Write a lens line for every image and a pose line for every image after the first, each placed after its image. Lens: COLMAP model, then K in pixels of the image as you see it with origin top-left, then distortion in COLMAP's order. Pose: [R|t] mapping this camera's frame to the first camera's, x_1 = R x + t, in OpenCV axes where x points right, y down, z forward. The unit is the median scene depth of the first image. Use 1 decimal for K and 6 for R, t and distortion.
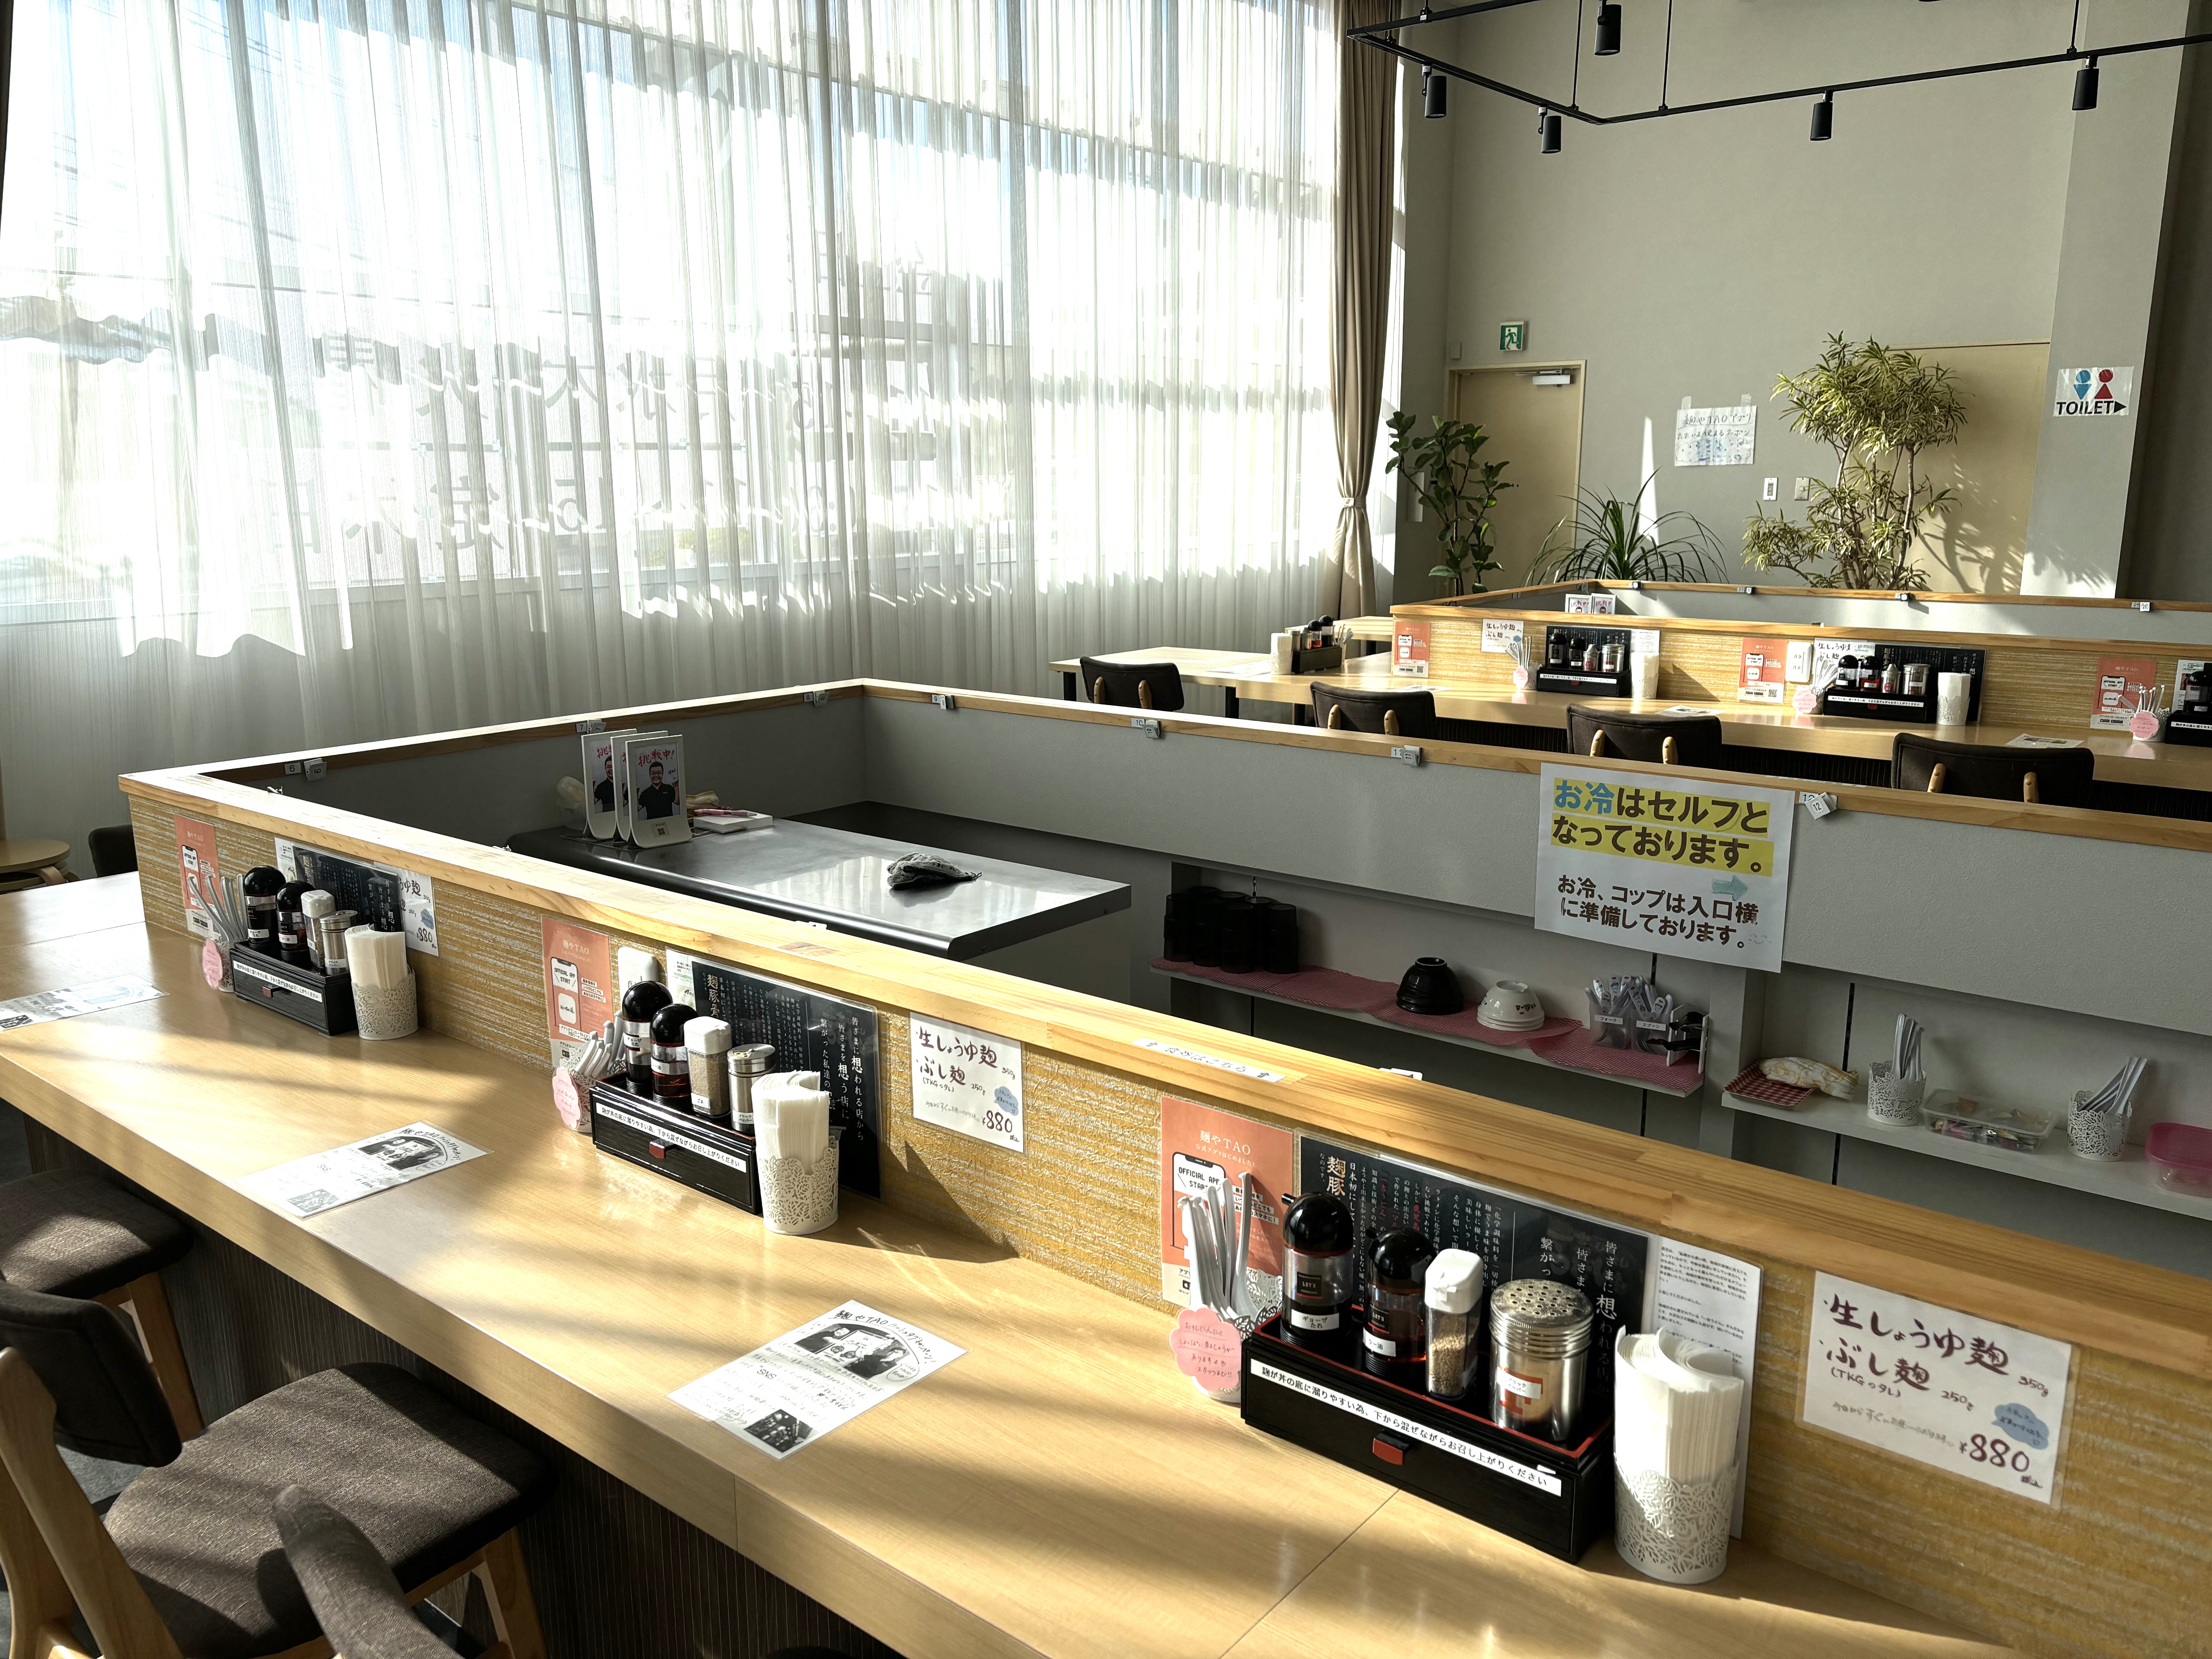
lens RADIAL K [[1639.0, 0, 1106.0], [0, 1639.0, 829.5], [0, 0, 1]] dist [-0.016837, 0.001472]
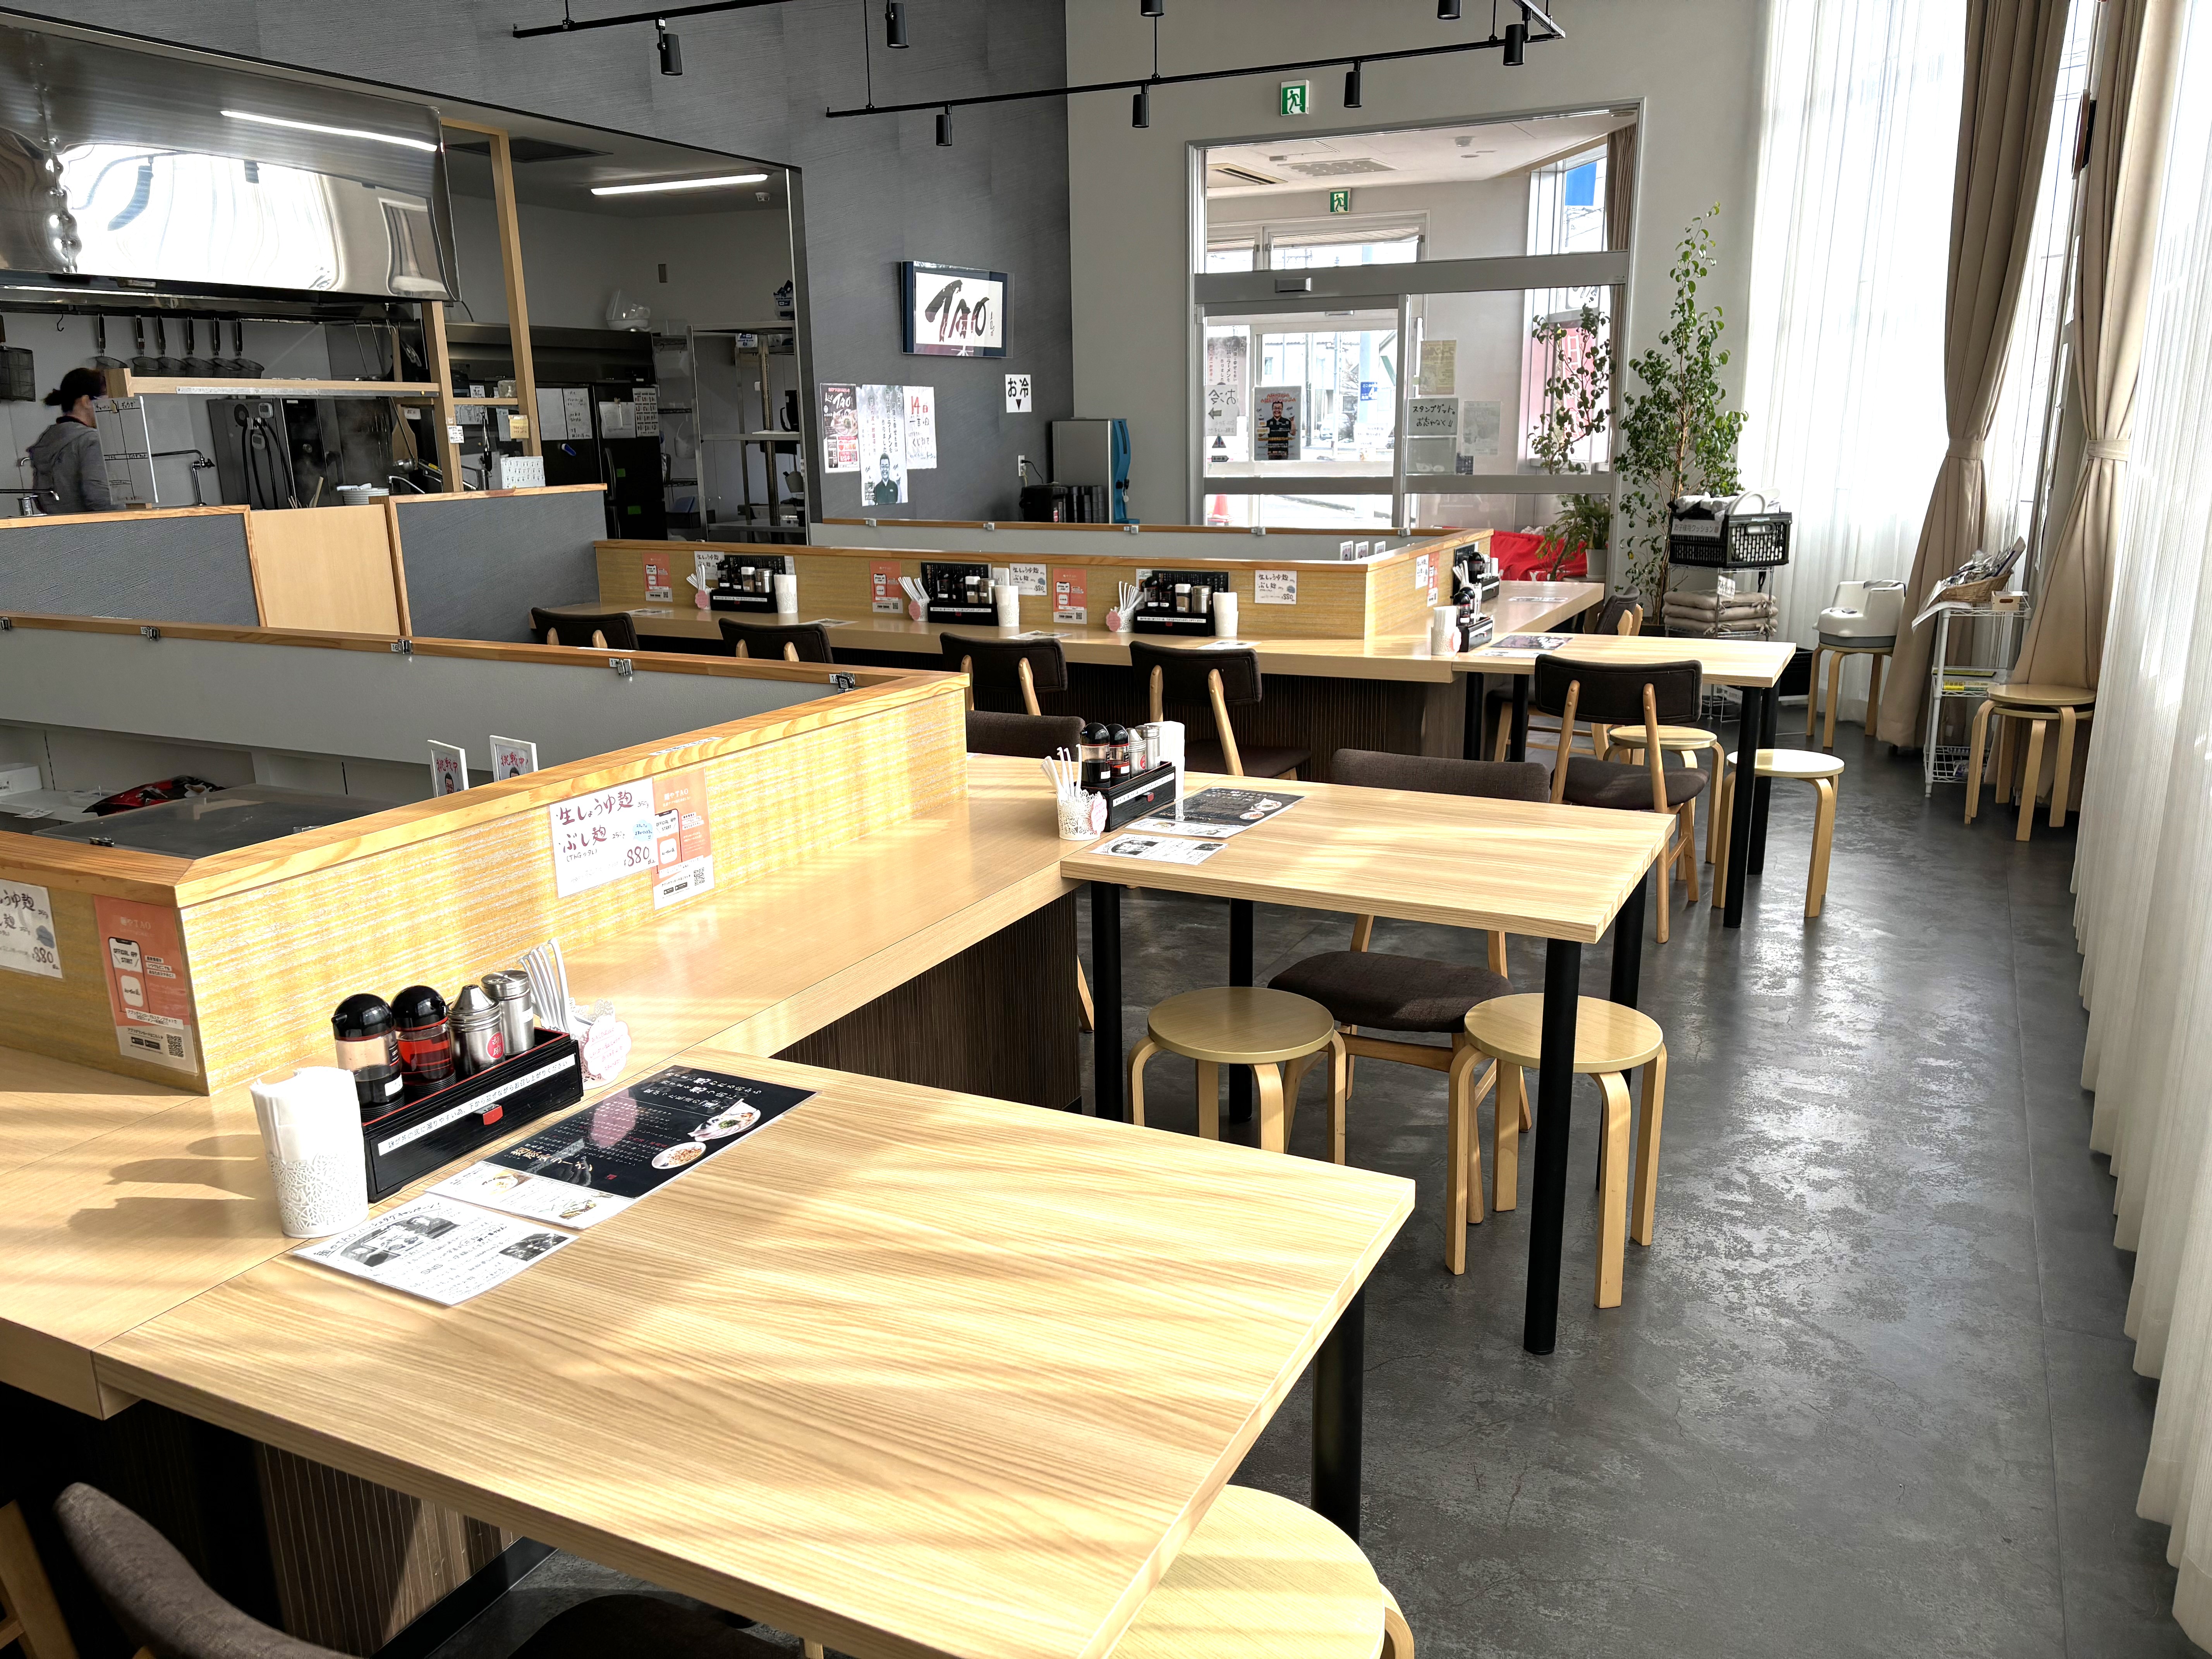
lens RADIAL K [[1618.2, 0, 1106.0], [0, 1618.2, 829.5], [0, 0, 1]] dist [0.055052, 0.003711]
pose [[0.980226, -0.043699, 0.192997, 0.079443], [0.037776, 0.998699, 0.034265, 0.012845], [-0.194243, -0.026297, 0.980601, -0.061890]]
